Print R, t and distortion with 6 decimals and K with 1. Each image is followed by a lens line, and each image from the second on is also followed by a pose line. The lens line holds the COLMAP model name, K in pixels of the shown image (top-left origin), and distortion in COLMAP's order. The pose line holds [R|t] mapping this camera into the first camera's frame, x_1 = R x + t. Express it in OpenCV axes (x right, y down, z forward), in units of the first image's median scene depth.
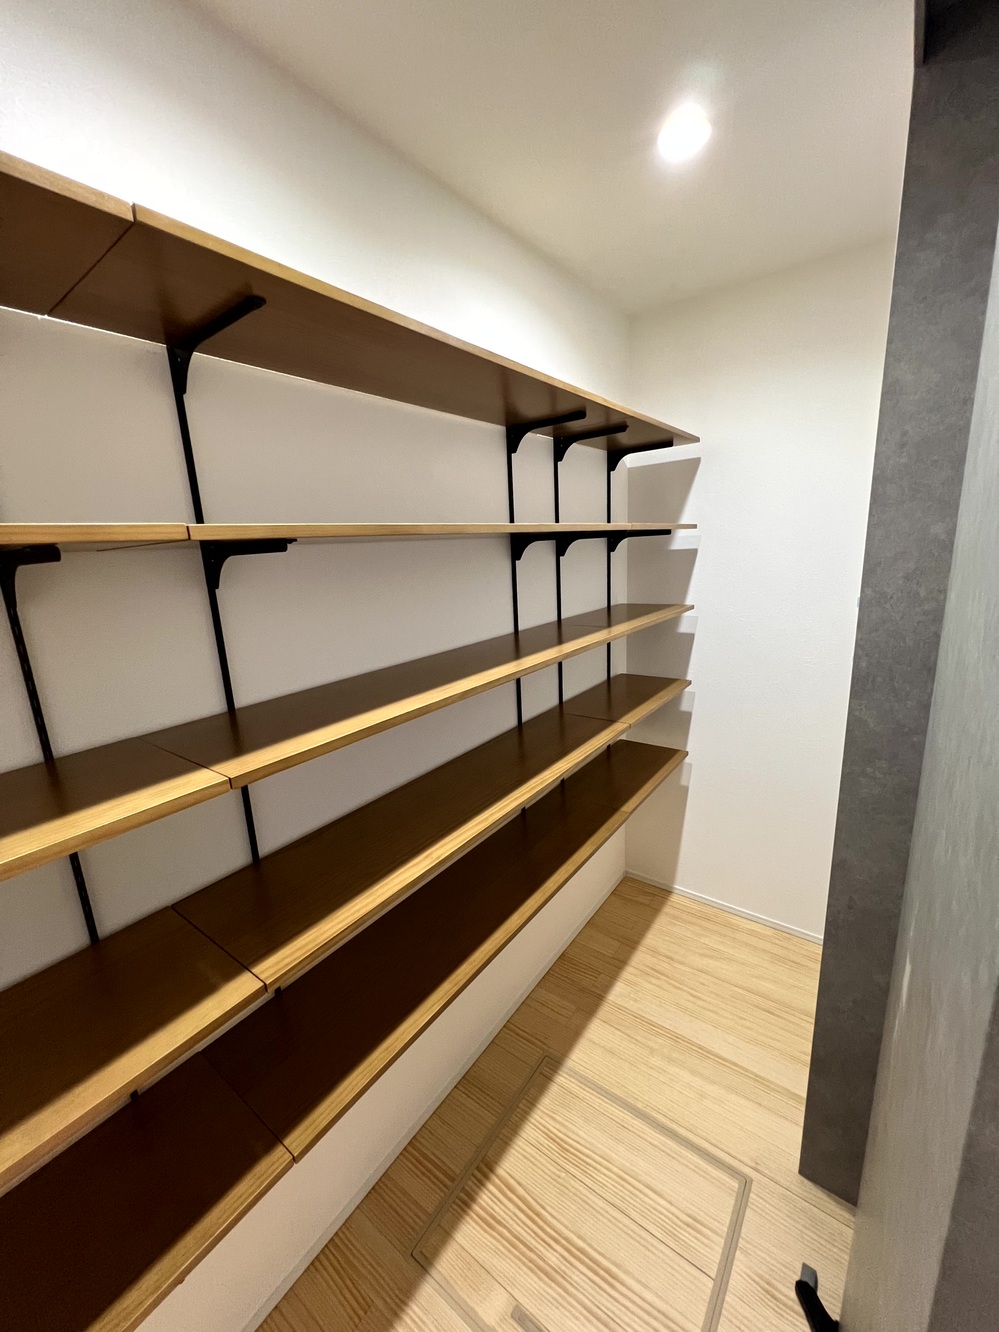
lens RADIAL K [[535.2, 0, 499.5], [0, 535.2, 666.0], [0, 0, 1]] dist [-0.003085, 0.000138]
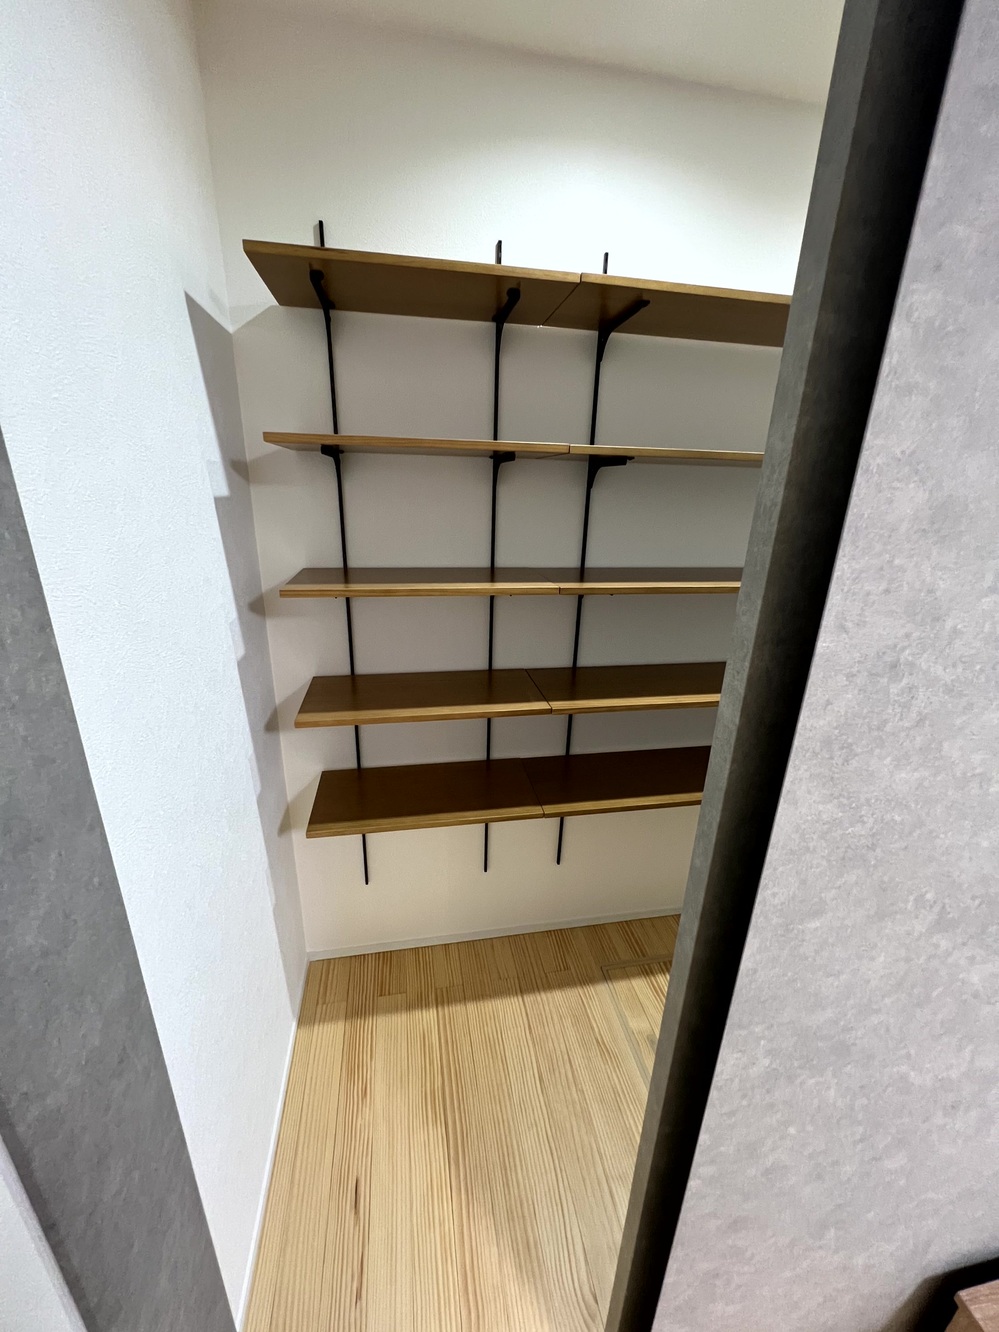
lens RADIAL K [[535.2, 0, 499.5], [0, 535.2, 666.0], [0, 0, 1]] dist [-0.003085, 0.000138]
pose [[0.731139, 0.297640, -0.613877, 0.453319], [-0.213201, 0.954429, 0.208832, 0.099593], [0.648059, -0.021806, 0.761278, -0.447896]]
